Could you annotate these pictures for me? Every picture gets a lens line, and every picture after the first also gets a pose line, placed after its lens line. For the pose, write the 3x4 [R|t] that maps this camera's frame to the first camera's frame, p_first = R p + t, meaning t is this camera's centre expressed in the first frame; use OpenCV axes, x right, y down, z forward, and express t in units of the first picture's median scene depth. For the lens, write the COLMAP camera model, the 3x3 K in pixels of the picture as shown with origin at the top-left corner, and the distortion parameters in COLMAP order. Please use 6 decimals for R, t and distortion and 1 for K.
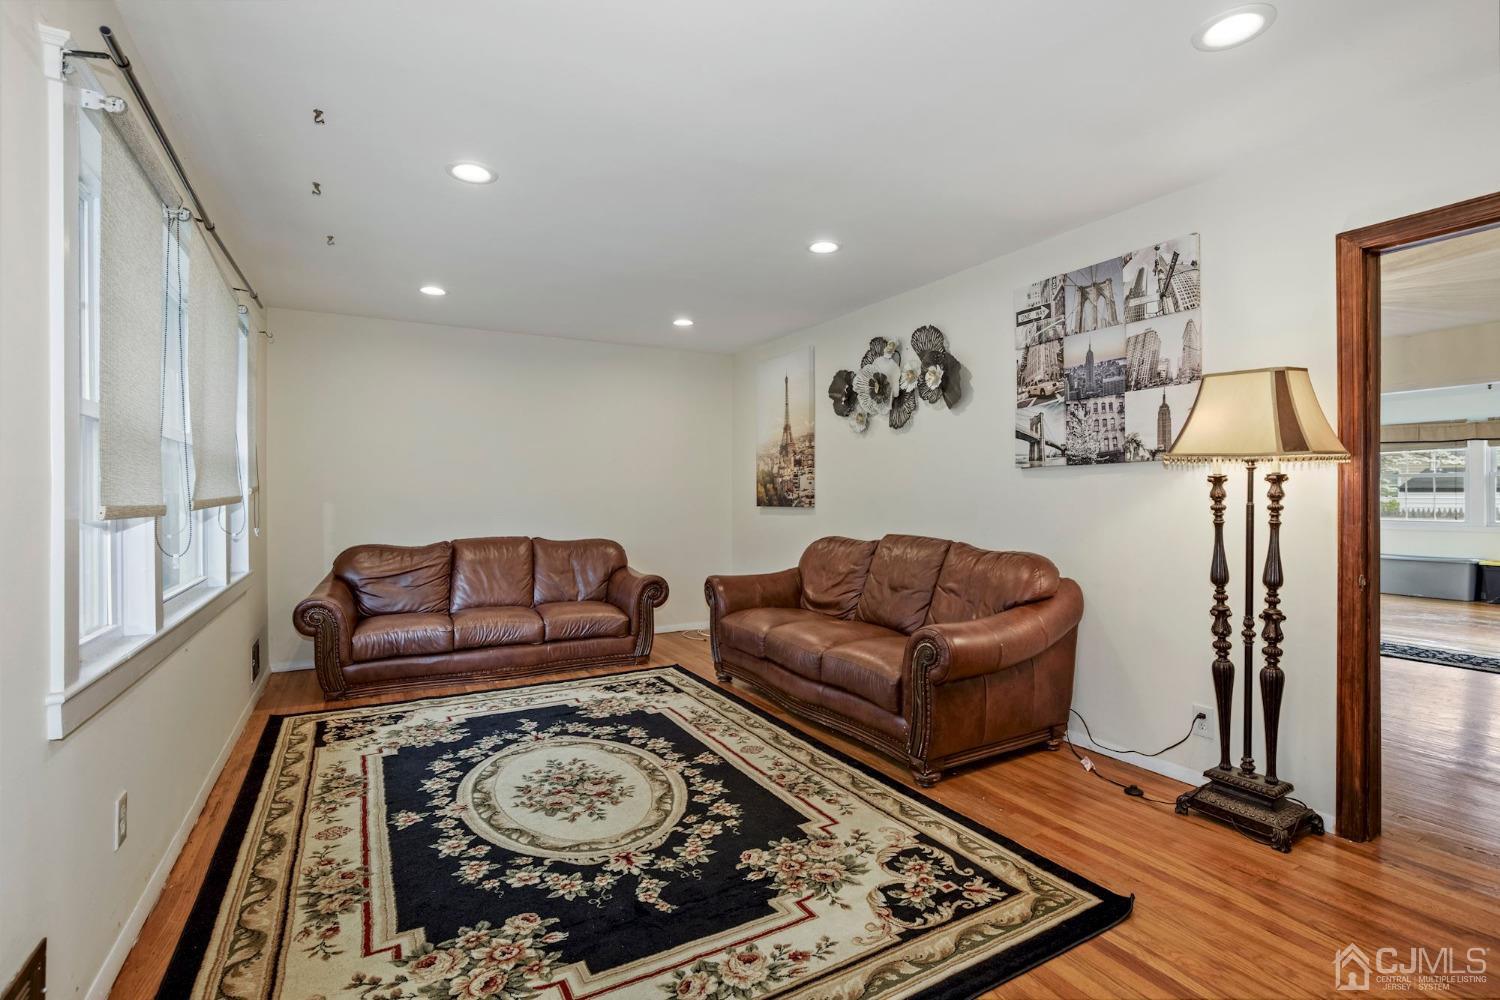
lens RADIAL K [[684.9, 0, 795.4], [0, 684.9, 499.1], [0, 0, 1]] dist [-0.016160, 0.005401]
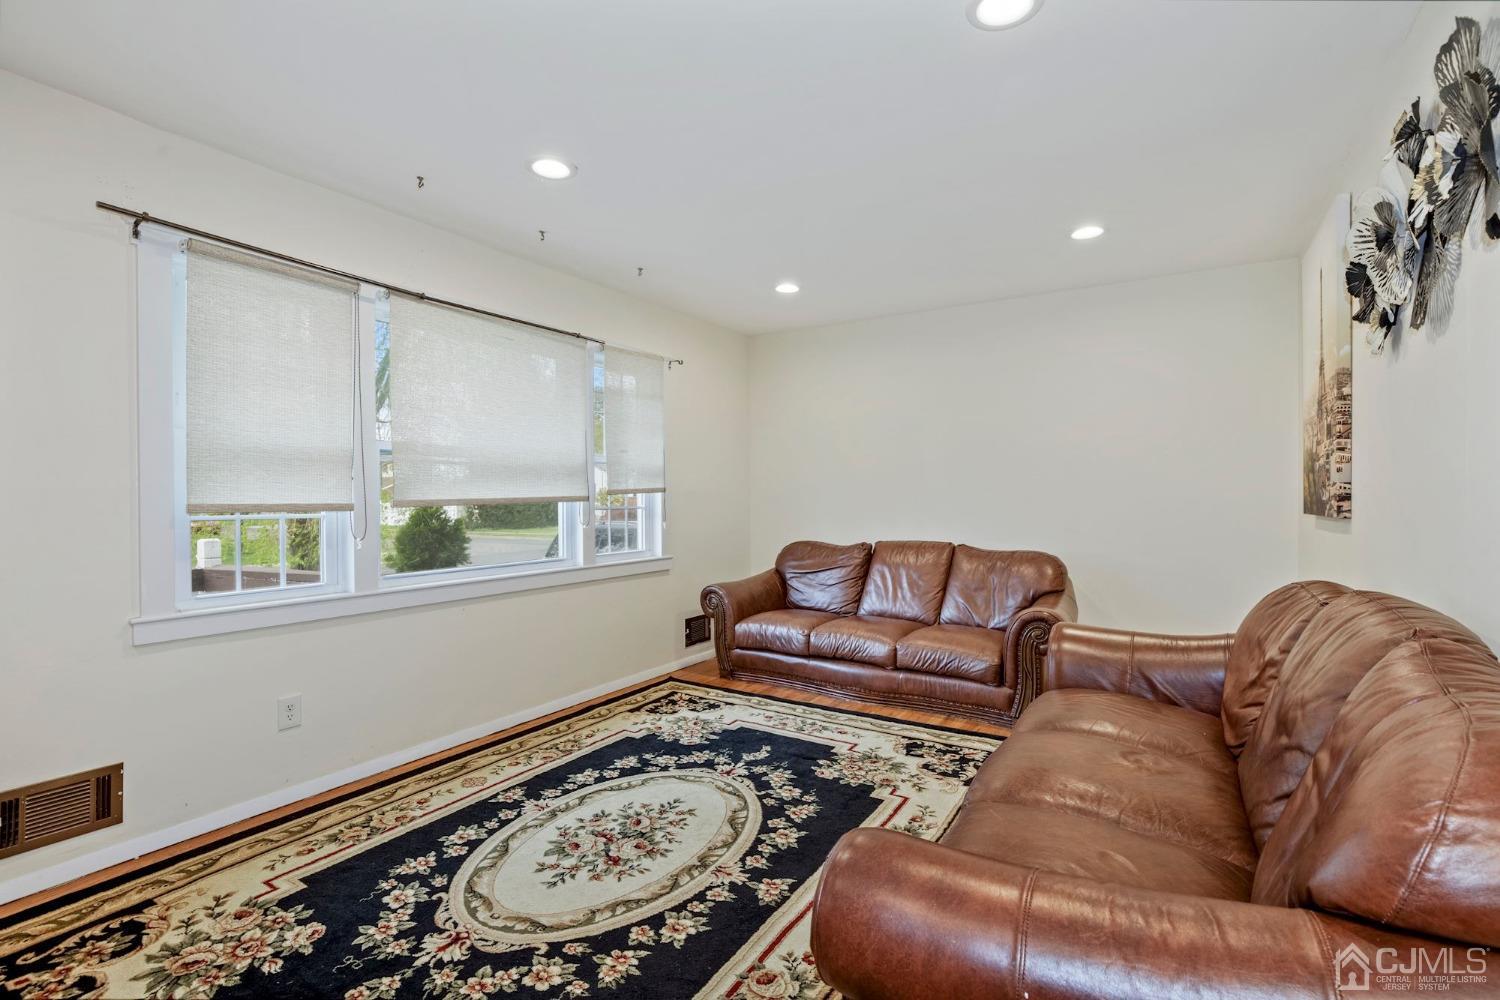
lens RADIAL K [[684.9, 0, 738.0], [0, 684.9, 497.3], [0, 0, 1]] dist [-0.016160, 0.005401]
pose [[0.453150, 0.002100, -0.891432, 0.430688], [0.000031, 0.999997, 0.002372, -0.007659], [0.891434, -0.001102, 0.453148, 0.630868]]
